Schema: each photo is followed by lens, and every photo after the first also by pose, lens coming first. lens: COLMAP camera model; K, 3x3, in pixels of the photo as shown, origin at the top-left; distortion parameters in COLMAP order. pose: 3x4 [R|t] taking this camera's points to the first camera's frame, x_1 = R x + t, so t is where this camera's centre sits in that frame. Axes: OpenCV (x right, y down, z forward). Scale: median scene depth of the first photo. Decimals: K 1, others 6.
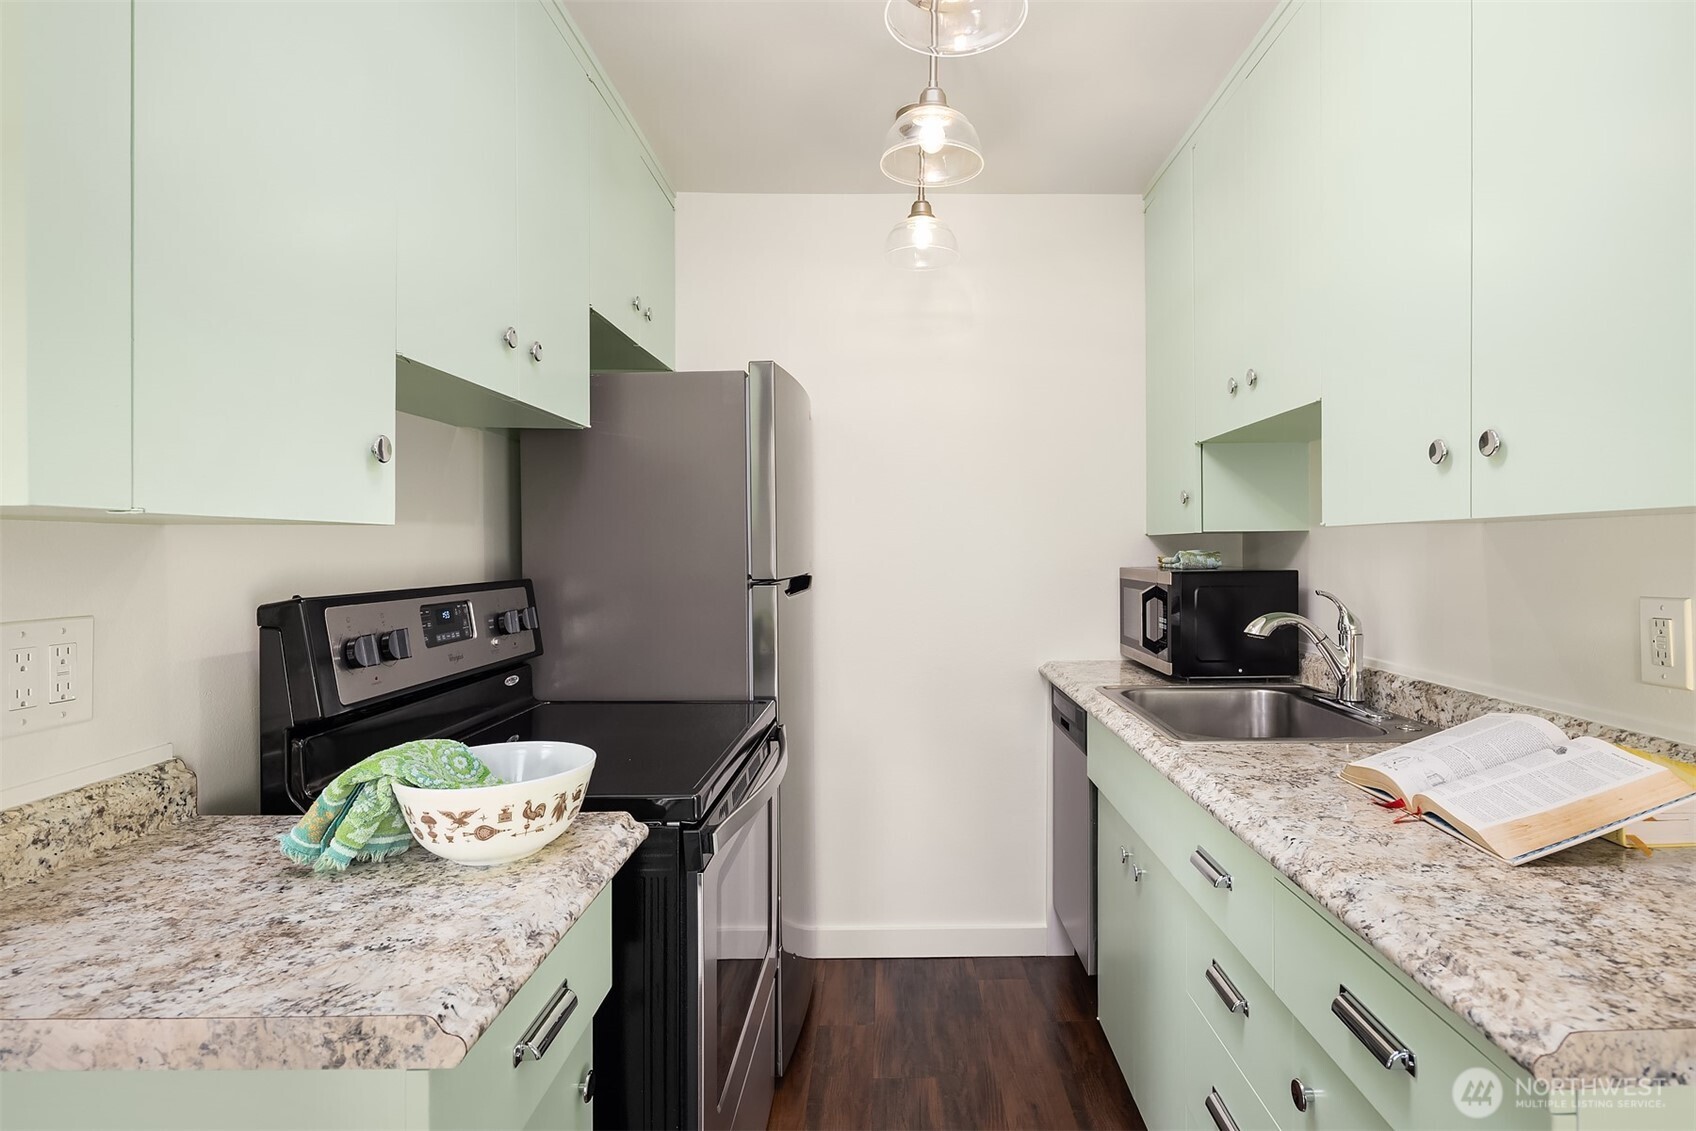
lens RADIAL K [[839.0, 0, 867.2], [0, 839.0, 541.7], [0, 0, 1]] dist [0.005080, -0.004511]
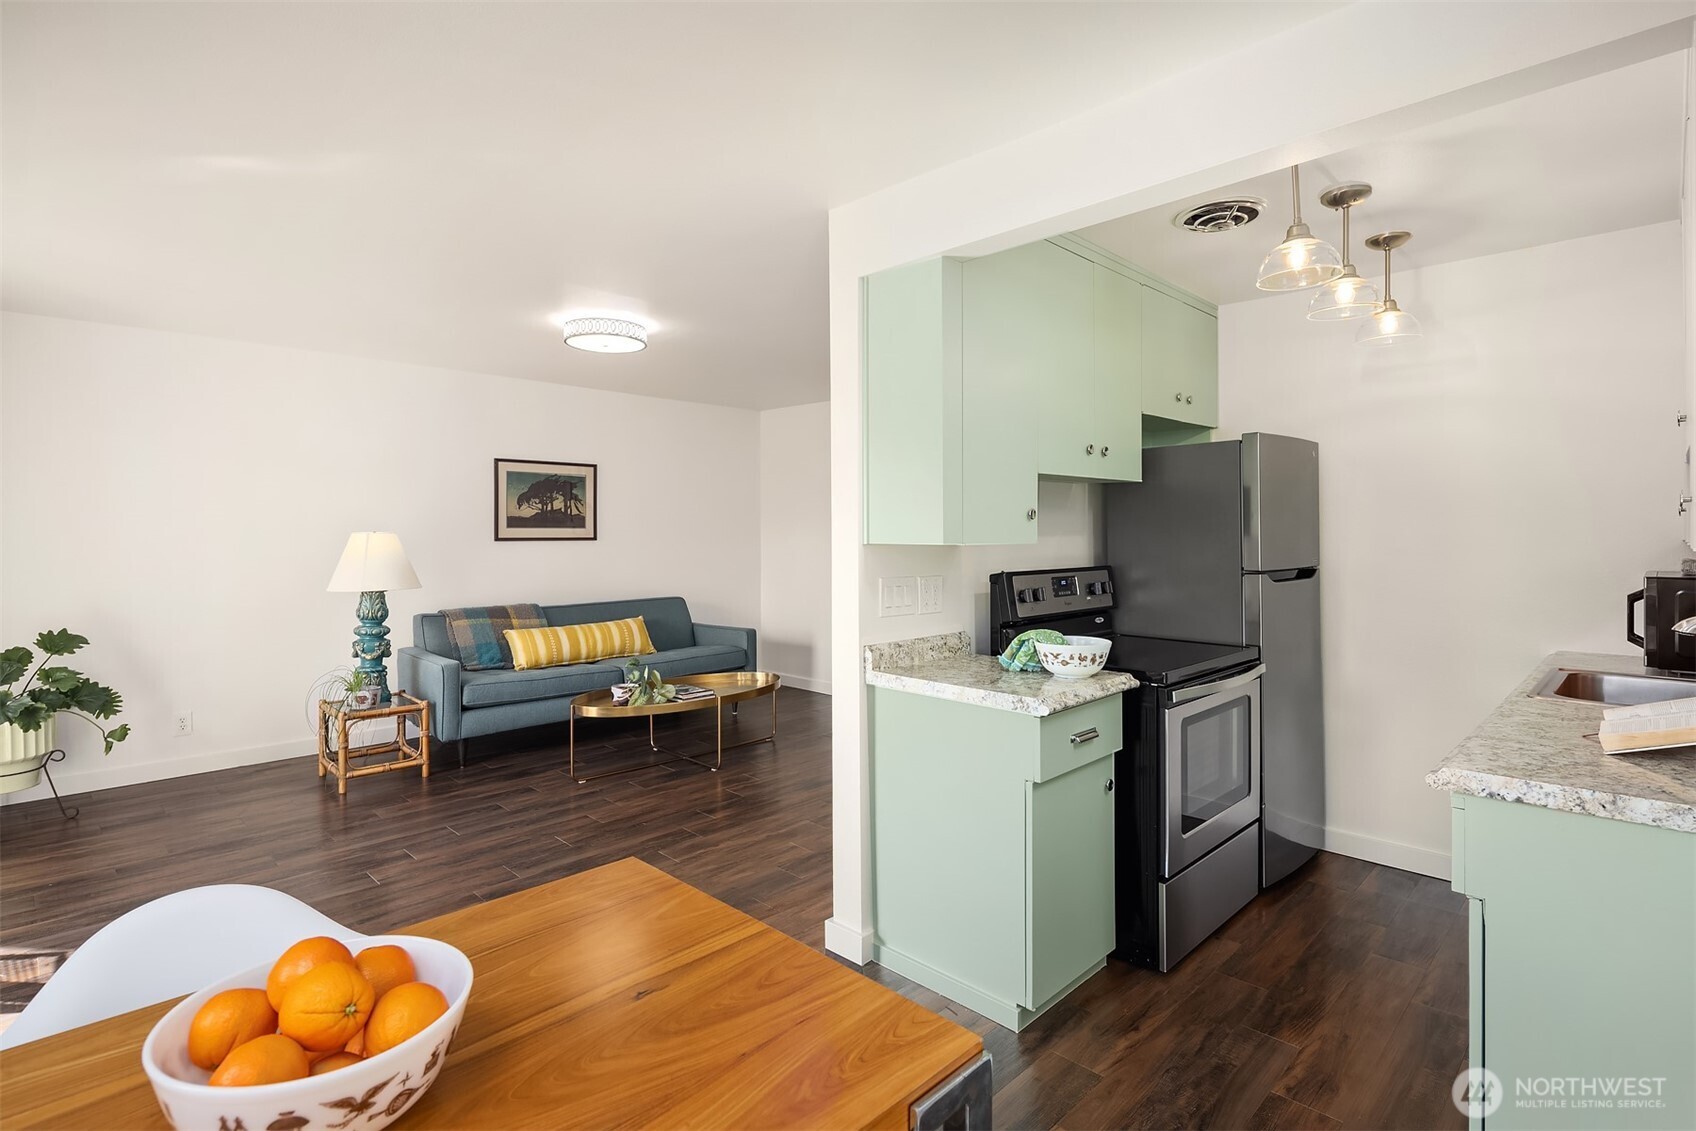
lens RADIAL K [[839.0, 0, 830.2], [0, 839.0, 525.5], [0, 0, 1]] dist [0.005080, -0.004511]
pose [[0.703876, -0.000547, -0.710323, 0.725599], [0.002358, 0.999996, 0.001567, -0.074390], [0.710319, -0.002778, 0.703874, -1.111872]]
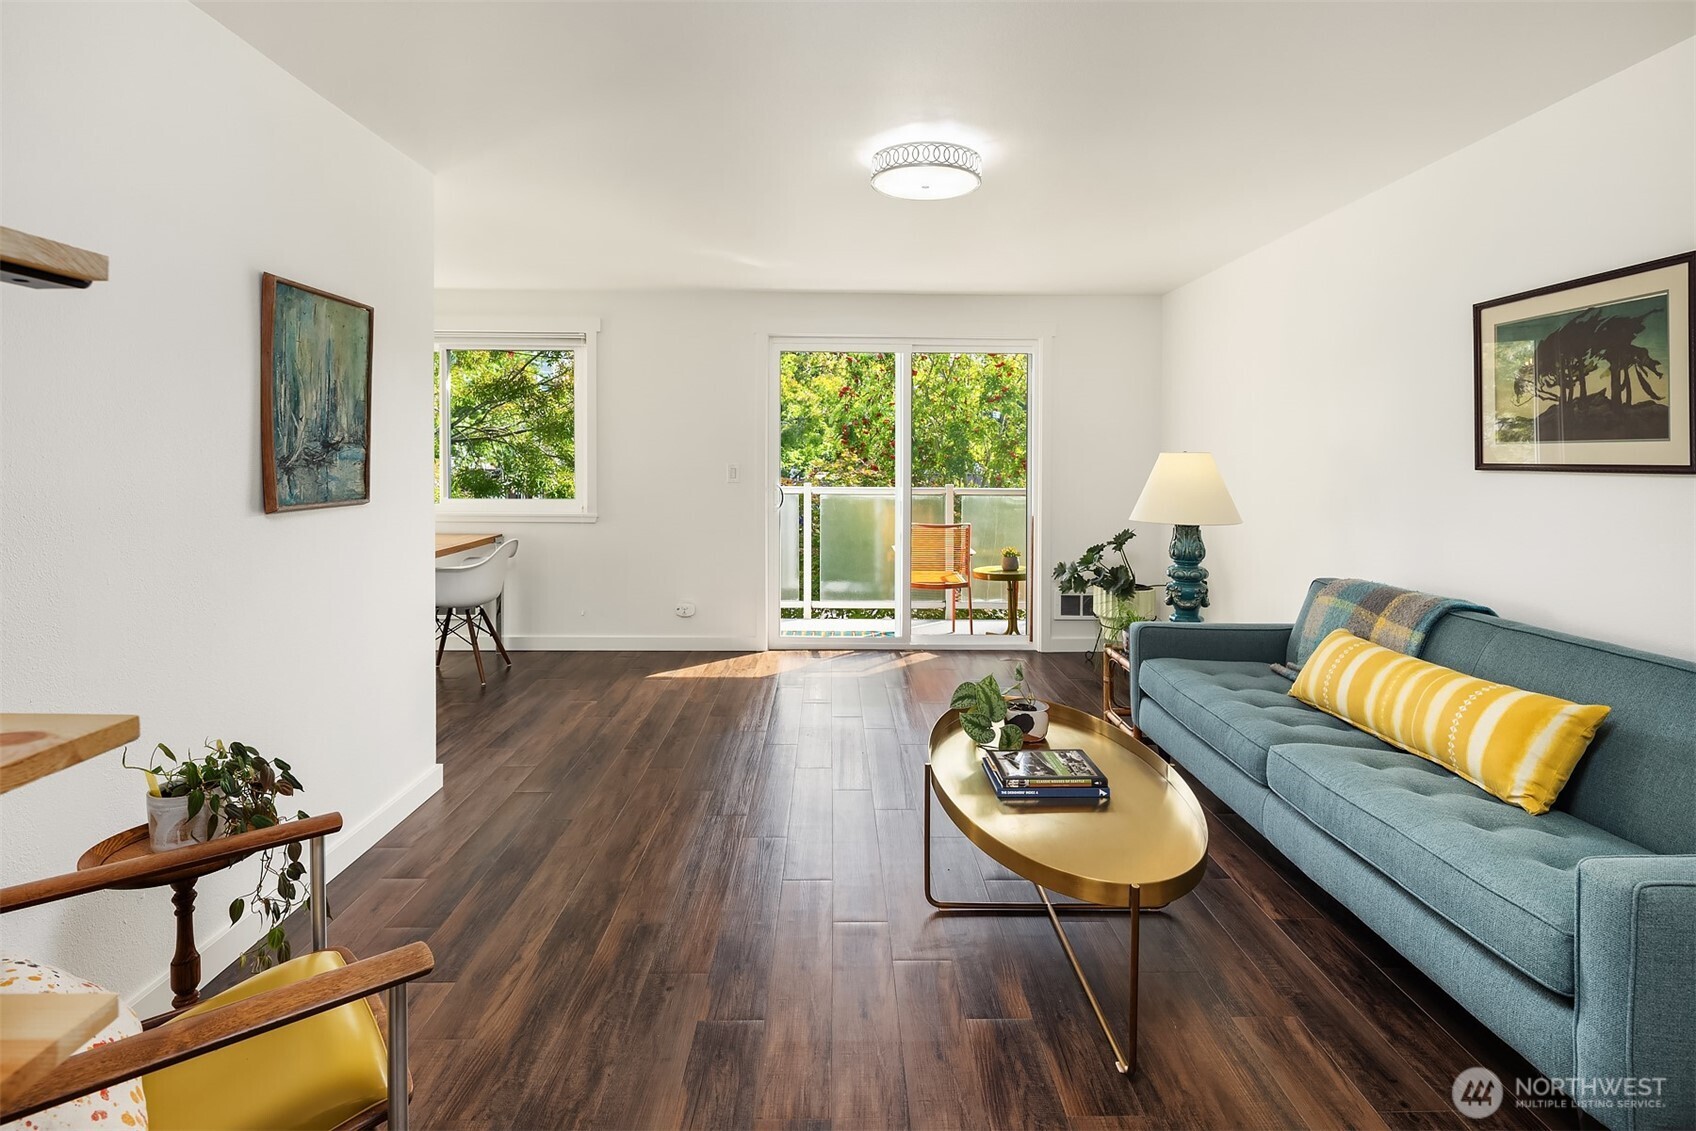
lens RADIAL K [[839.0, 0, 859.0], [0, 839.0, 488.3], [0, 0, 1]] dist [0.005080, -0.004511]
pose [[-0.998932, -0.004463, -0.045990, -2.201966], [-0.005704, 0.999622, 0.026886, 0.018743], [0.045853, 0.027119, -0.998580, 3.342102]]
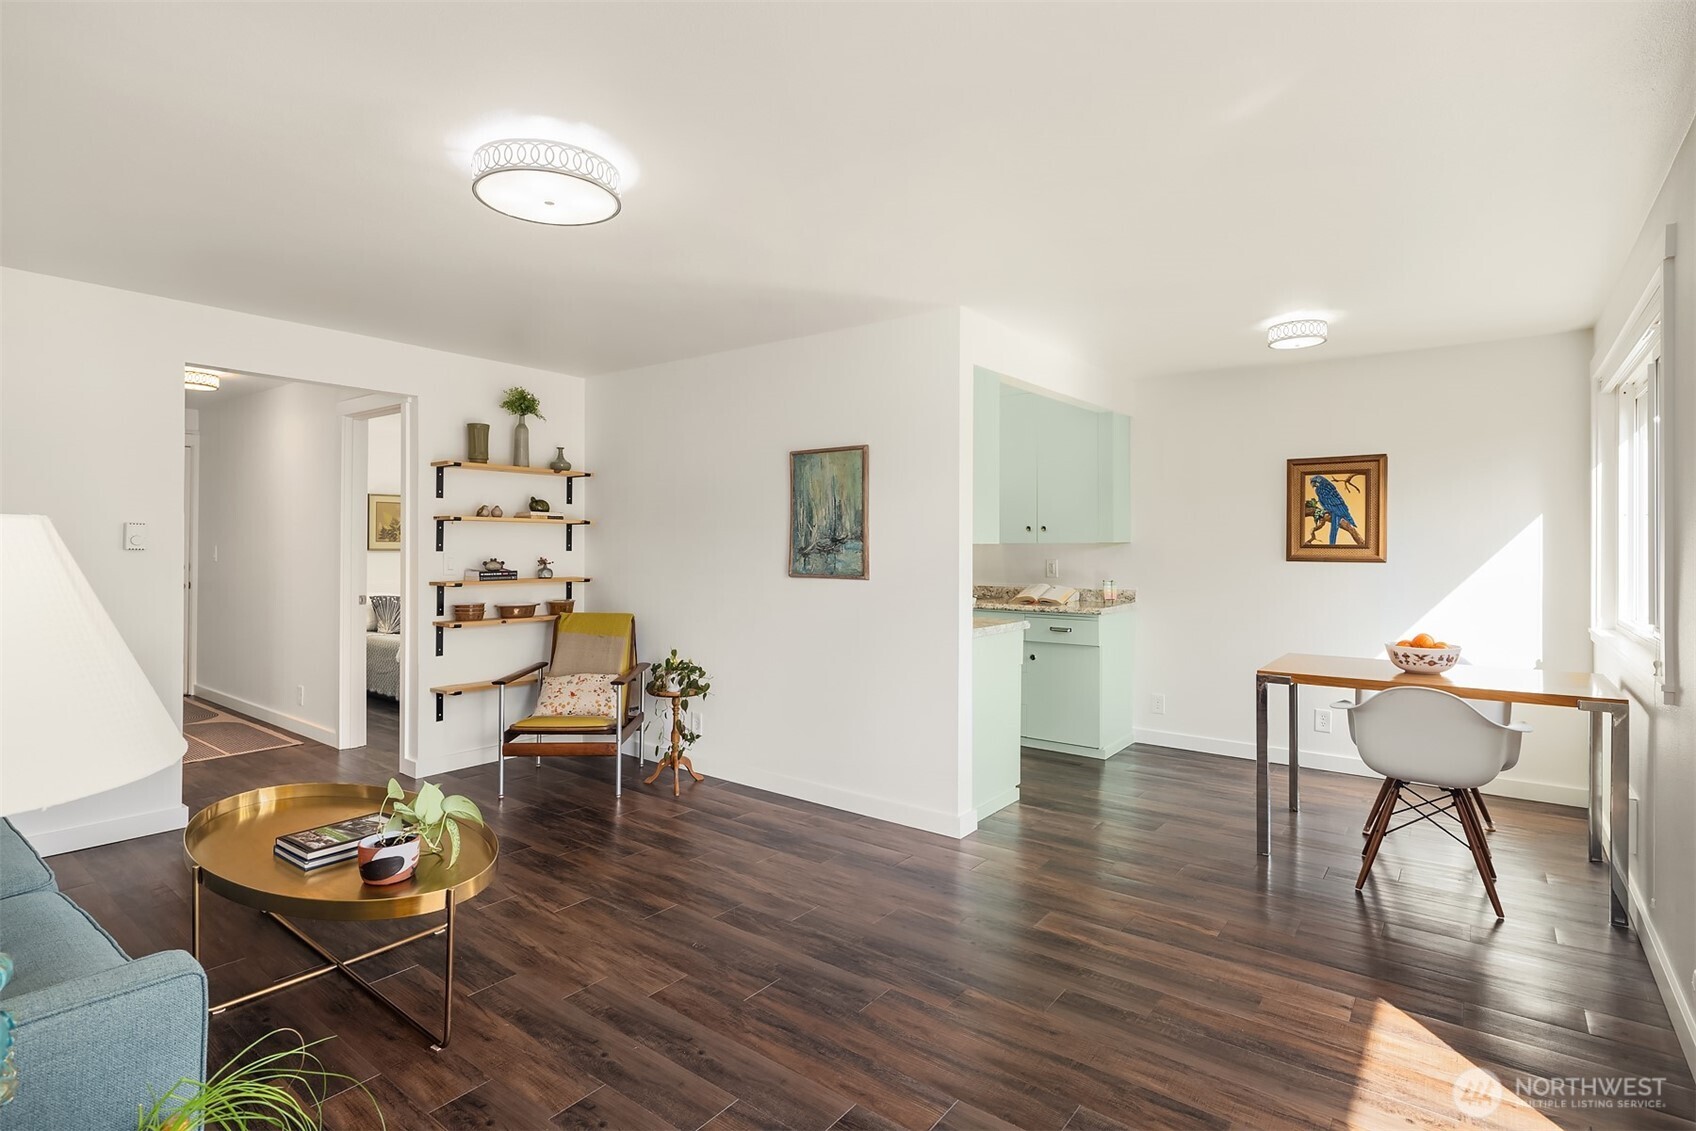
lens RADIAL K [[839.0, 0, 858.4], [0, 839.0, 546.5], [0, 0, 1]] dist [0.005080, -0.004511]
pose [[0.597070, 0.000766, 0.802189, -3.719020], [-0.010055, 0.999928, 0.006529, -0.024480], [-0.802126, -0.011964, 0.597035, -1.058626]]
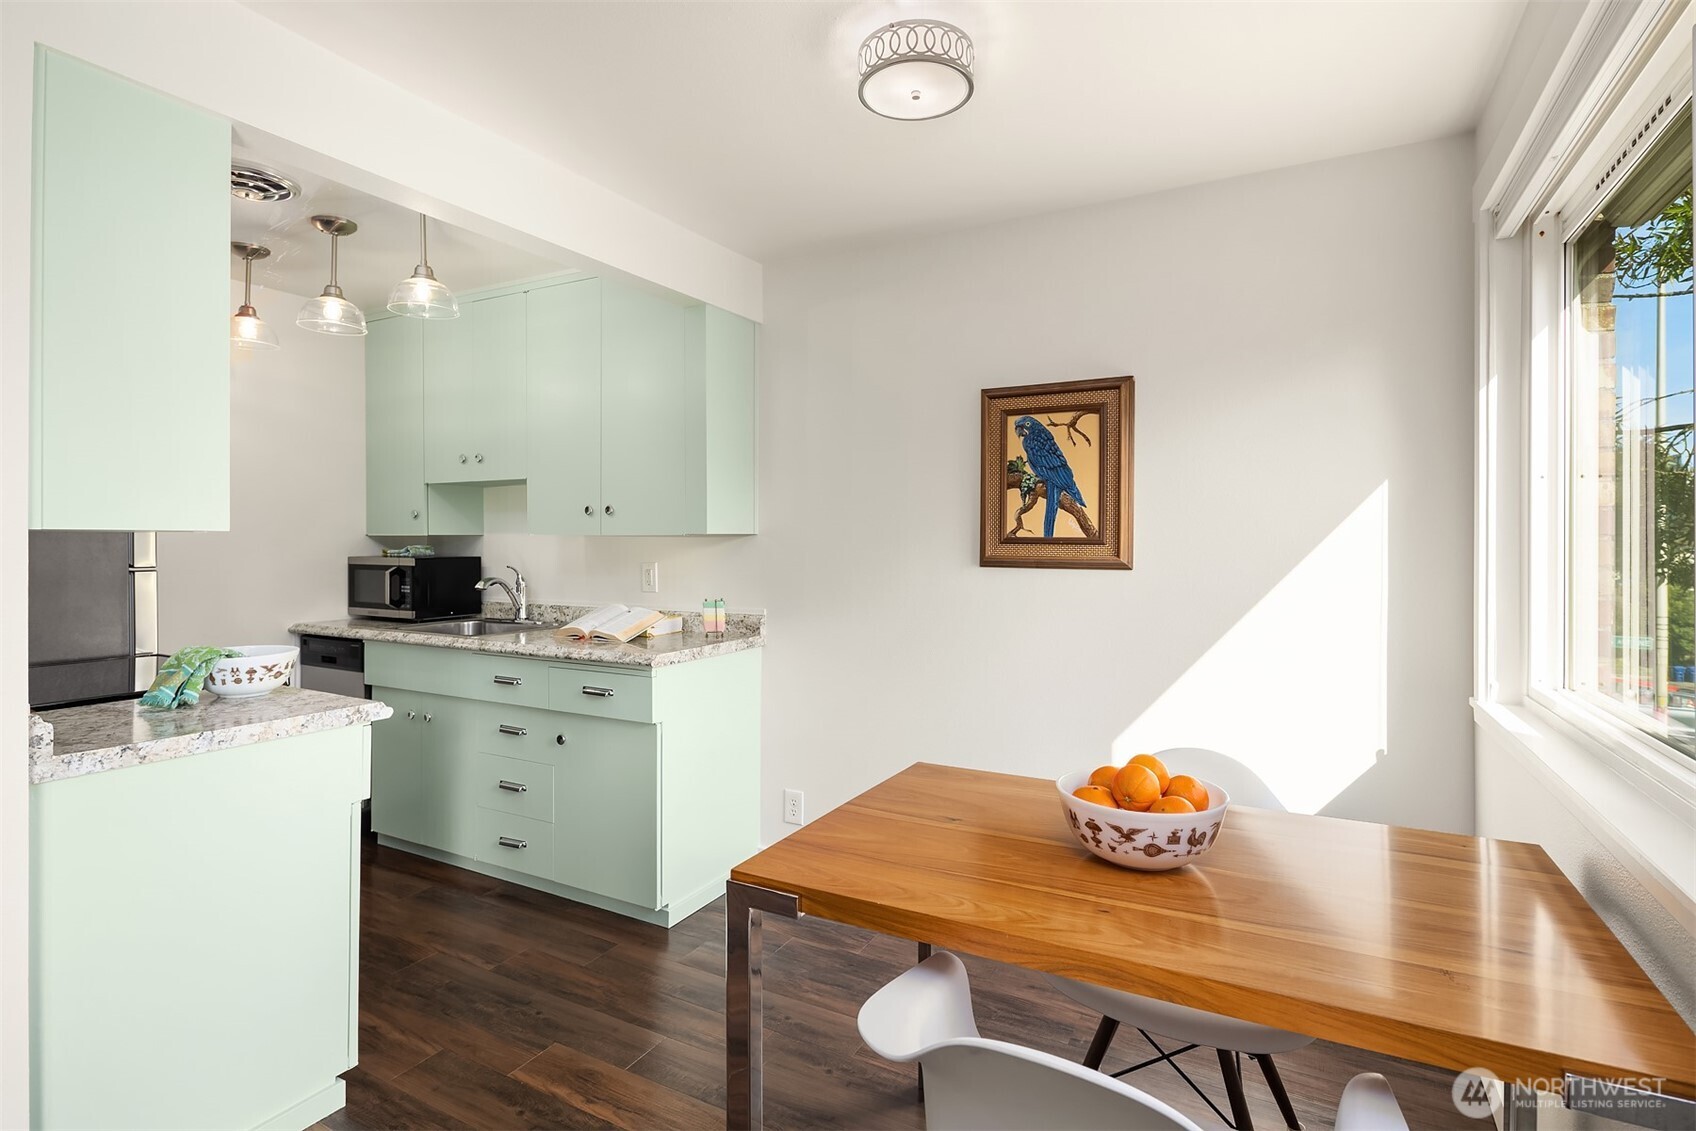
lens RADIAL K [[839.0, 0, 866.2], [0, 839.0, 553.2], [0, 0, 1]] dist [0.005080, -0.004511]
pose [[0.455759, -0.005834, 0.890084, -1.363834], [-0.011644, 0.999854, 0.012515, -0.010541], [-0.890027, -0.016068, 0.455624, -1.076240]]
